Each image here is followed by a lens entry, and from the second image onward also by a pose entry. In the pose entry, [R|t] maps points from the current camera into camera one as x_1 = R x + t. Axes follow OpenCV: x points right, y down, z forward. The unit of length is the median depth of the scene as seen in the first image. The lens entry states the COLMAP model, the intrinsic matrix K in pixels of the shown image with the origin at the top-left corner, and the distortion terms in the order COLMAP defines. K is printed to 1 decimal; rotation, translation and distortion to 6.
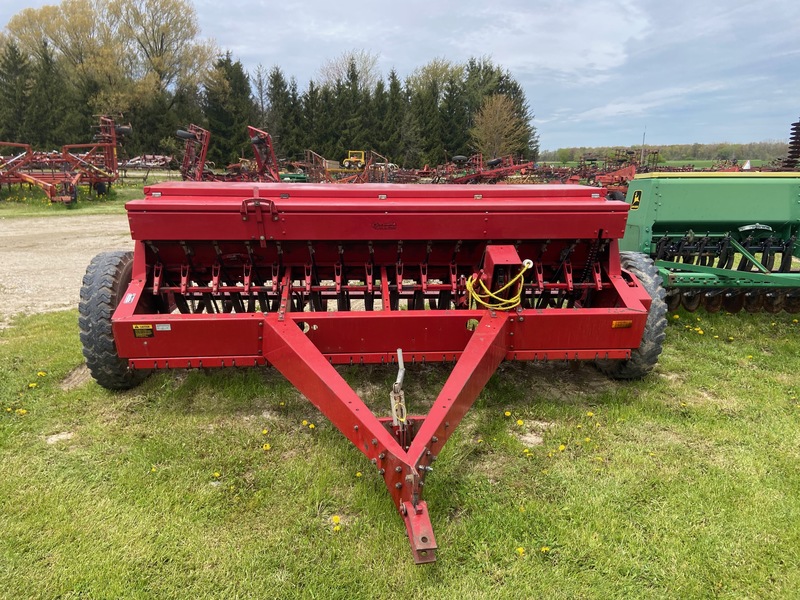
lens RADIAL K [[601.4, 0, 396.2], [0, 601.4, 302.8], [0, 0, 1]] dist [0.108669, -0.123415]
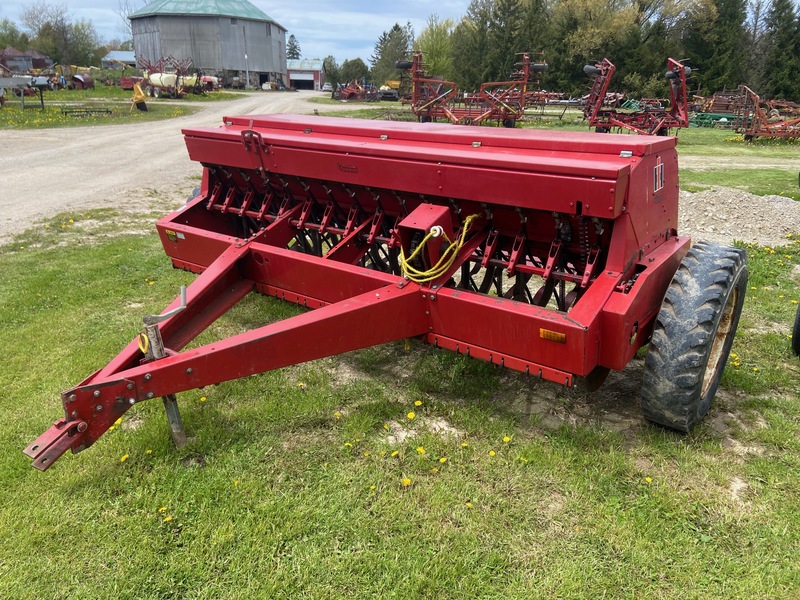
lens RADIAL K [[601.4, 0, 396.2], [0, 601.4, 302.8], [0, 0, 1]] dist [0.108669, -0.123415]
pose [[0.750829, 0.228469, -0.619724, 0.099658], [-0.169515, 0.973498, 0.153515, -0.012260], [0.638373, -0.010210, 0.769659, 0.049145]]
